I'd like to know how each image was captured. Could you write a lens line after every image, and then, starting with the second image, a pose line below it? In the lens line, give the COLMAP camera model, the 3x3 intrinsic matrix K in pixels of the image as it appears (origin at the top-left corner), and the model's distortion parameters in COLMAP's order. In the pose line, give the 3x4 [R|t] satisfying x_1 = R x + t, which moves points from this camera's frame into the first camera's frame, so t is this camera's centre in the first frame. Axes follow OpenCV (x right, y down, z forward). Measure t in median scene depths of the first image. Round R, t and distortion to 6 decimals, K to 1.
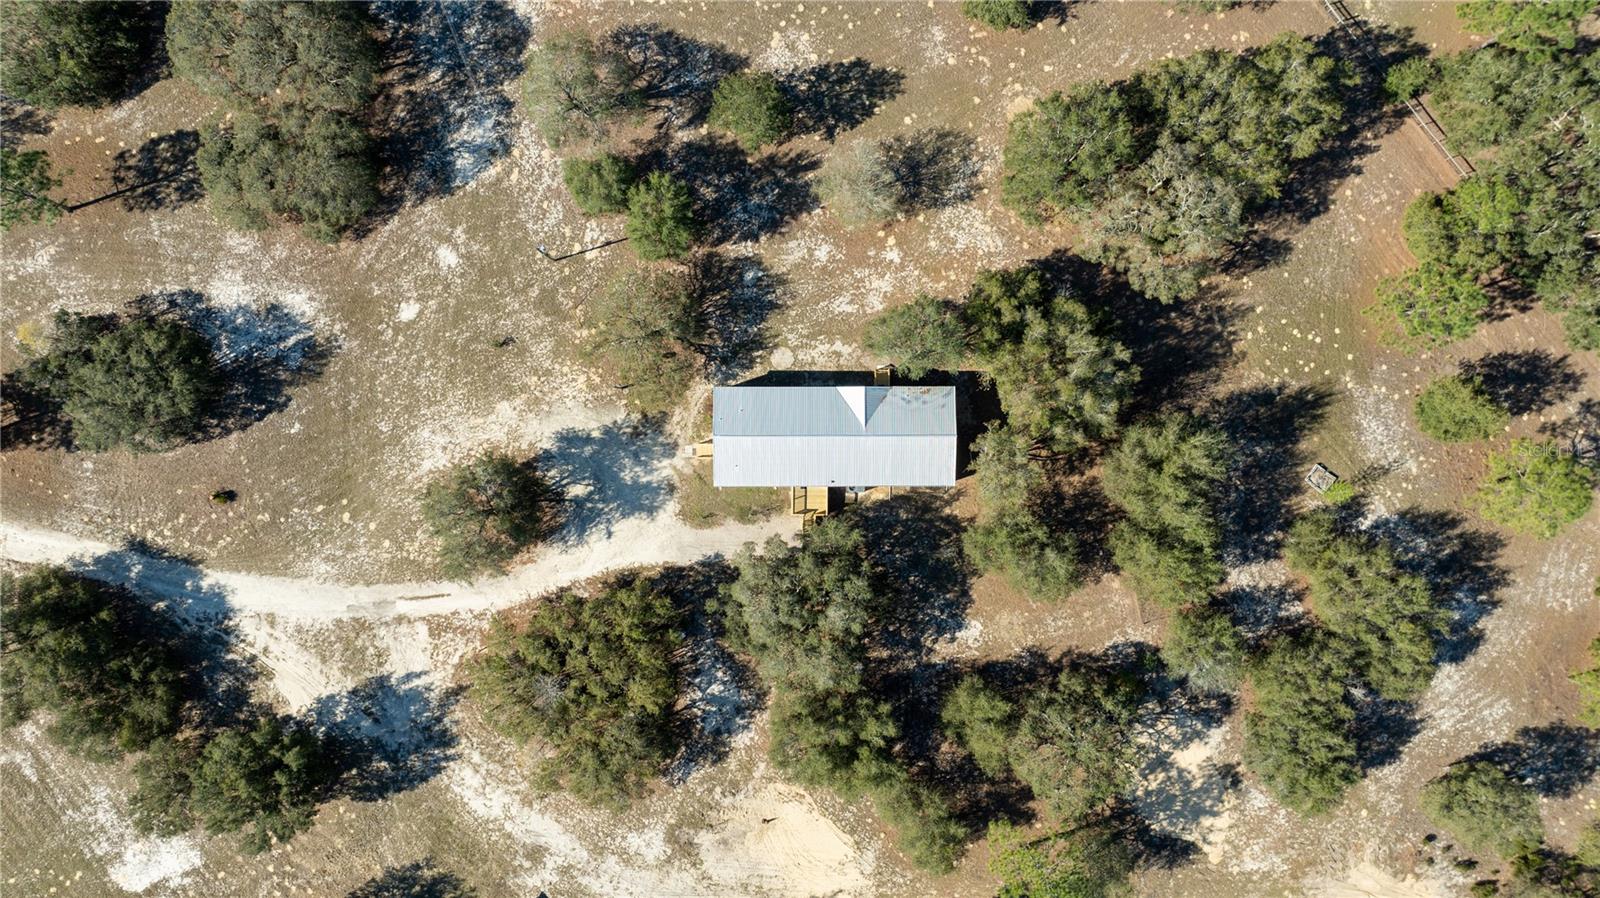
lens RADIAL K [[1142.6, 0, 803.2], [0, 1142.6, 446.8], [0, 0, 1]] dist [-0.001629, -0.000451]
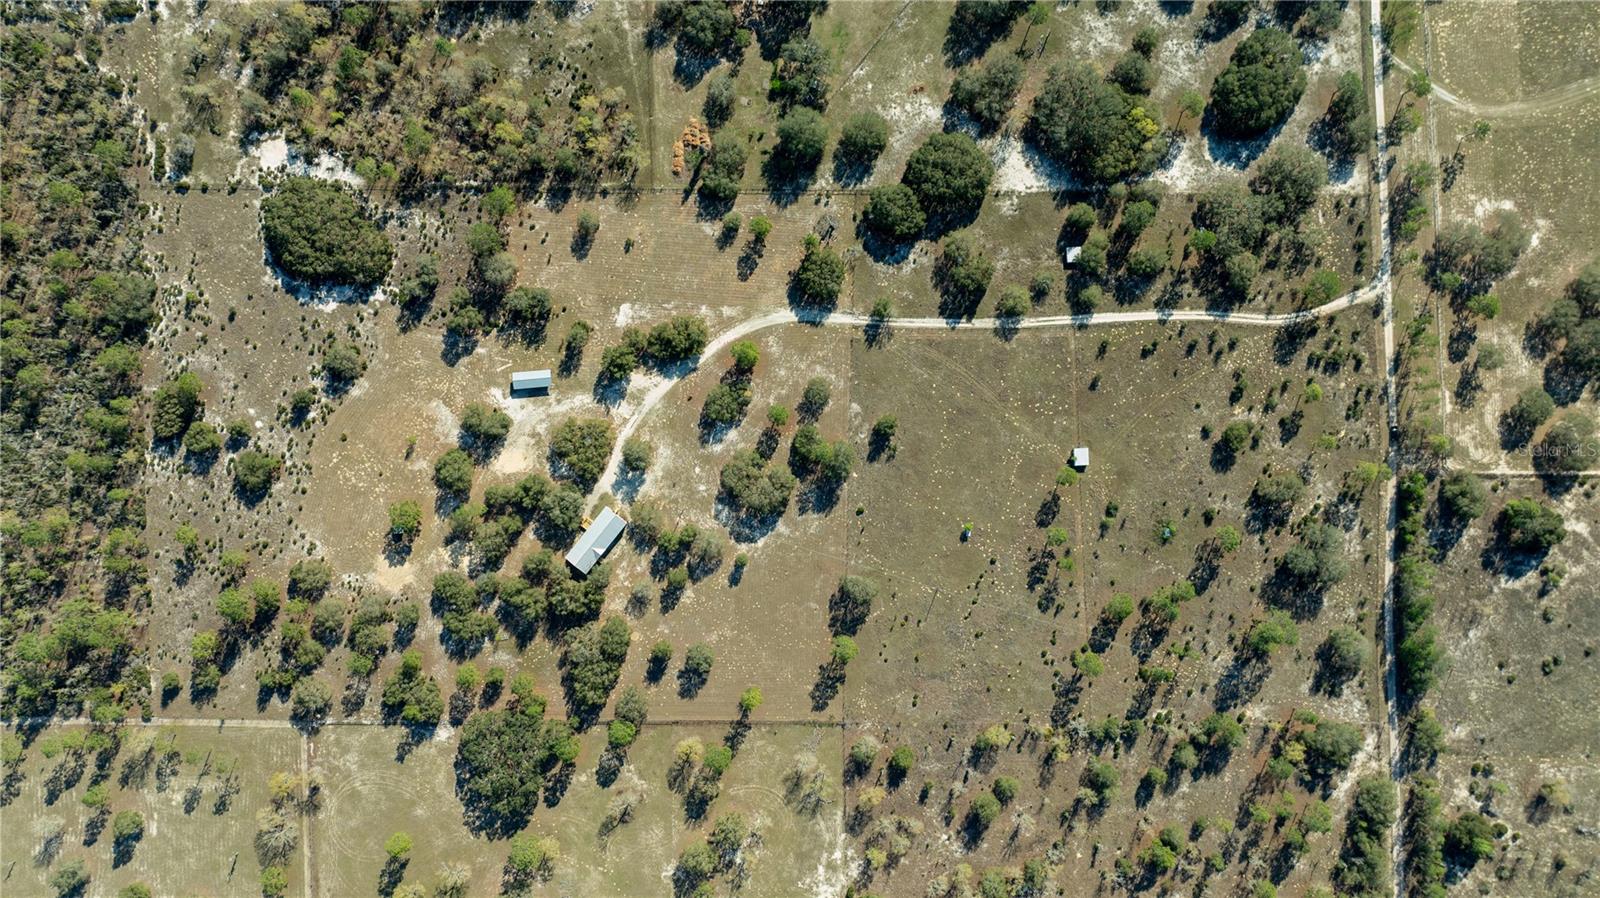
lens RADIAL K [[1142.6, 0, 799.5], [0, 1142.6, 444.9], [0, 0, 1]] dist [-0.001629, -0.000451]
pose [[-0.627229, 0.778833, -0.001791, -0.608336], [-0.778242, -0.626840, -0.037563, -0.186158], [-0.030378, -0.022167, 0.999293, -2.660808]]
